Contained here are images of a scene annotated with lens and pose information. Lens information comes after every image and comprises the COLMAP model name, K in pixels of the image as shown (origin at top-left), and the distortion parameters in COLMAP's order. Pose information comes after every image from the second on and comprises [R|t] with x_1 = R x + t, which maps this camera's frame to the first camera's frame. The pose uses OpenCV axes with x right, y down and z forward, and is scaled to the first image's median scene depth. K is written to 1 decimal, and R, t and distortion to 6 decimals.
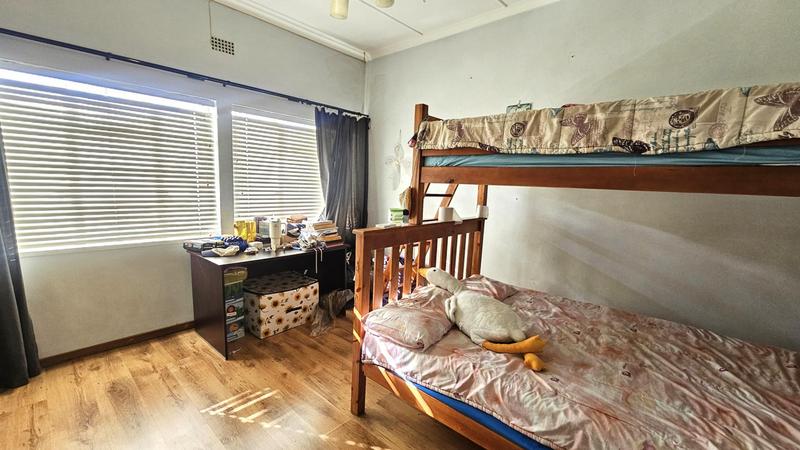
lens RADIAL K [[327.8, 0, 398.1], [0, 327.8, 227.9], [0, 0, 1]] dist [-0.000307, 0.000404]
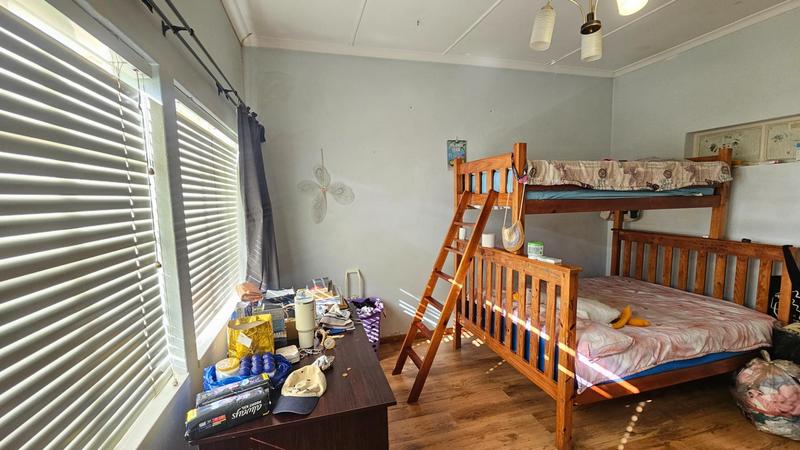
lens RADIAL K [[326.2, 0, 395.9], [0, 326.2, 229.0], [0, 0, 1]] dist [-0.000037, -0.000973]
pose [[0.547811, -0.133613, 0.825864, -1.265184], [0.156154, 0.986146, 0.055965, -0.261749], [-0.821900, 0.098304, 0.561086, 0.898048]]
